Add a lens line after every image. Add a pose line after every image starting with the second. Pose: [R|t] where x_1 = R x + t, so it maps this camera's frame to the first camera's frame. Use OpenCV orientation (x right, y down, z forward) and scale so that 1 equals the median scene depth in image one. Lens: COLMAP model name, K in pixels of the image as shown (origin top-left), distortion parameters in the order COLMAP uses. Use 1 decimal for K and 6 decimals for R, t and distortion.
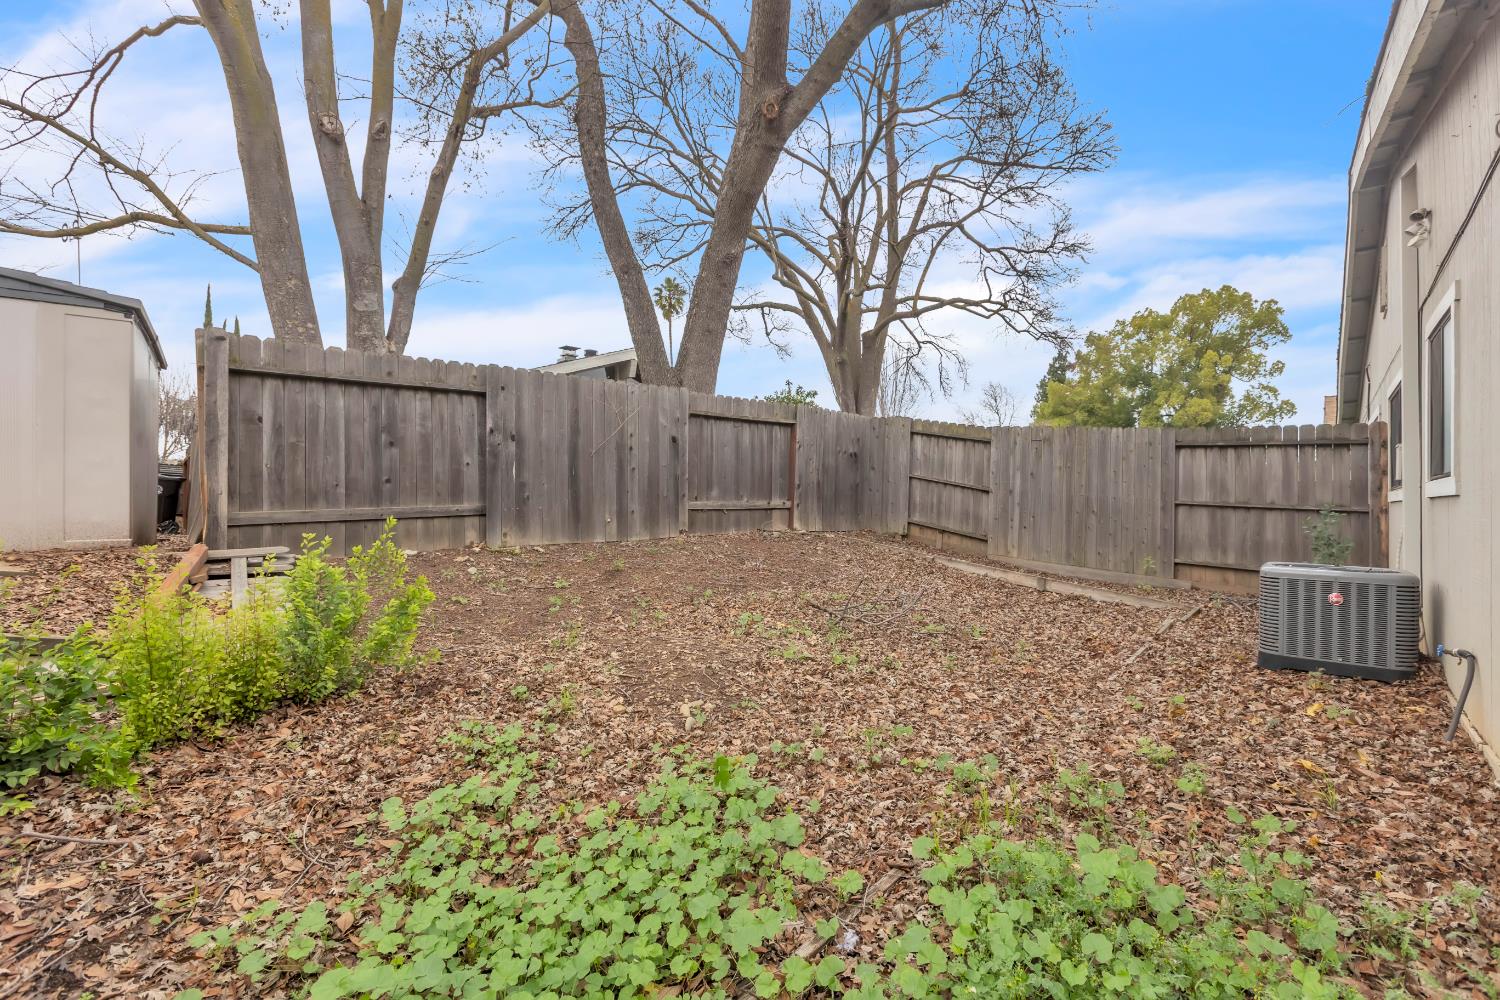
lens RADIAL K [[675.6, 0, 750.0], [0, 675.6, 500.0], [0, 0, 1]] dist [0.002638, -0.000230]
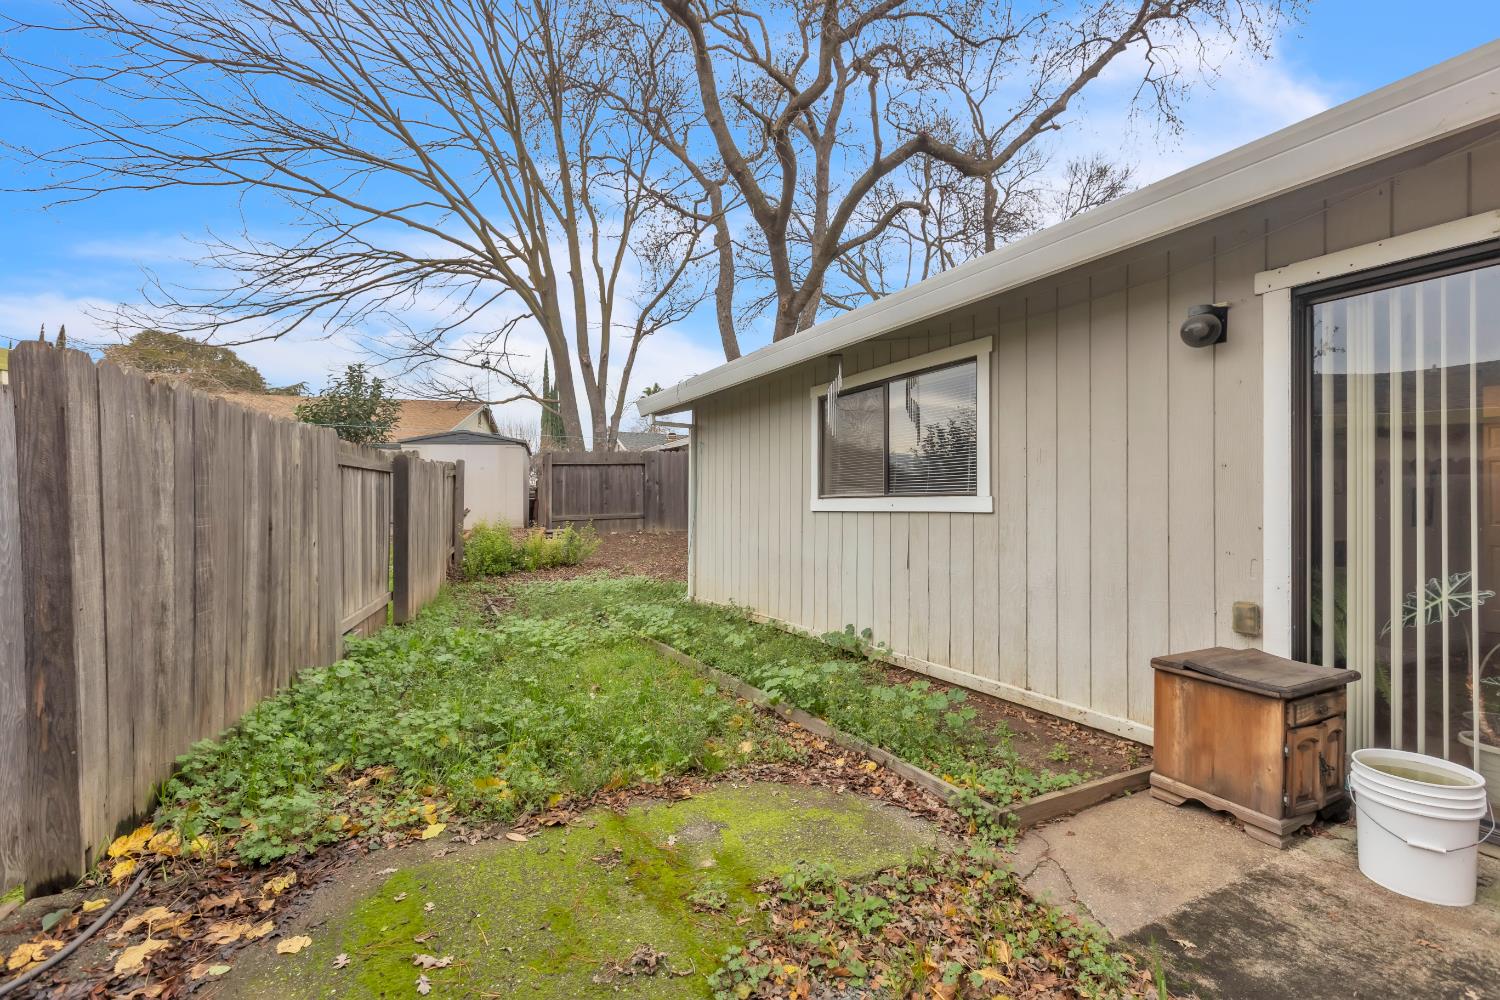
lens RADIAL K [[675.6, 0, 750.0], [0, 675.6, 500.0], [0, 0, 1]] dist [0.002638, -0.000230]
pose [[0.927411, -0.001320, -0.374042, 0.835195], [0.000705, 0.999998, -0.001780, -0.035655], [0.374044, 0.001387, 0.927410, -1.036398]]
